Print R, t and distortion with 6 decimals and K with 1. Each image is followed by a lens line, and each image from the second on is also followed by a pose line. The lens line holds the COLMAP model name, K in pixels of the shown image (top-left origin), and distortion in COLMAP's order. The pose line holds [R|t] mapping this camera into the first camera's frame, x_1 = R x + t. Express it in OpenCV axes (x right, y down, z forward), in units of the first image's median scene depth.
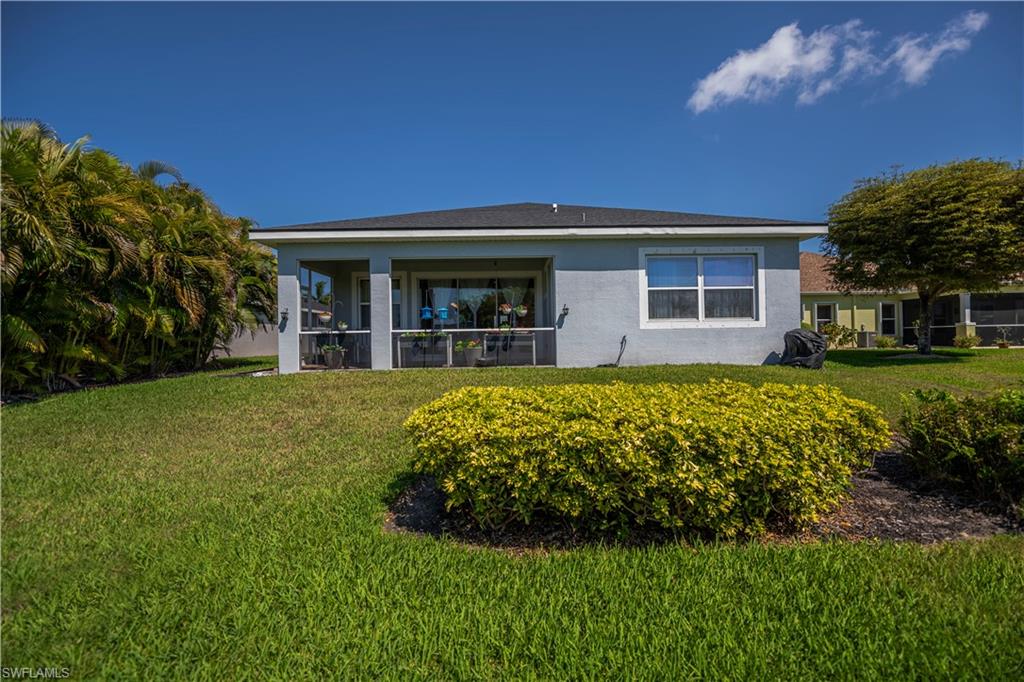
lens RADIAL K [[414.7, 0, 512.0], [0, 414.7, 337.7], [0, 0, 1]] dist [-0.000838, -0.001430]
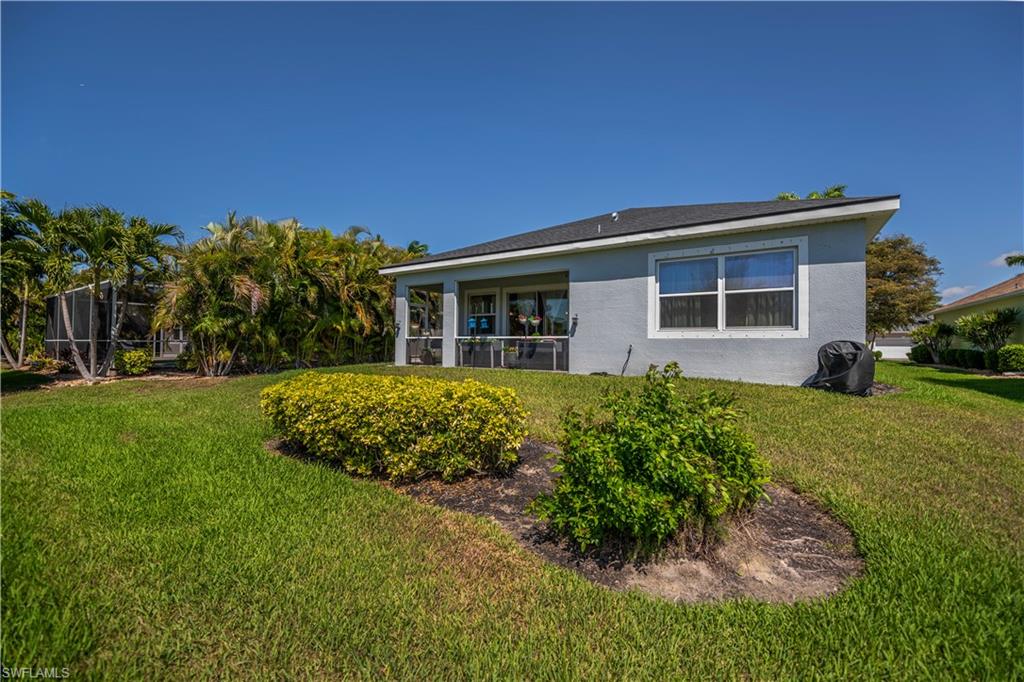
lens RADIAL K [[414.7, 0, 493.4], [0, 414.7, 343.5], [0, 0, 1]] dist [-0.000838, -0.001430]
pose [[0.823904, 0.019845, -0.566382, 0.555455], [-0.020324, 0.999778, 0.005466, -0.007440], [0.566365, 0.007008, 0.824125, 0.009281]]
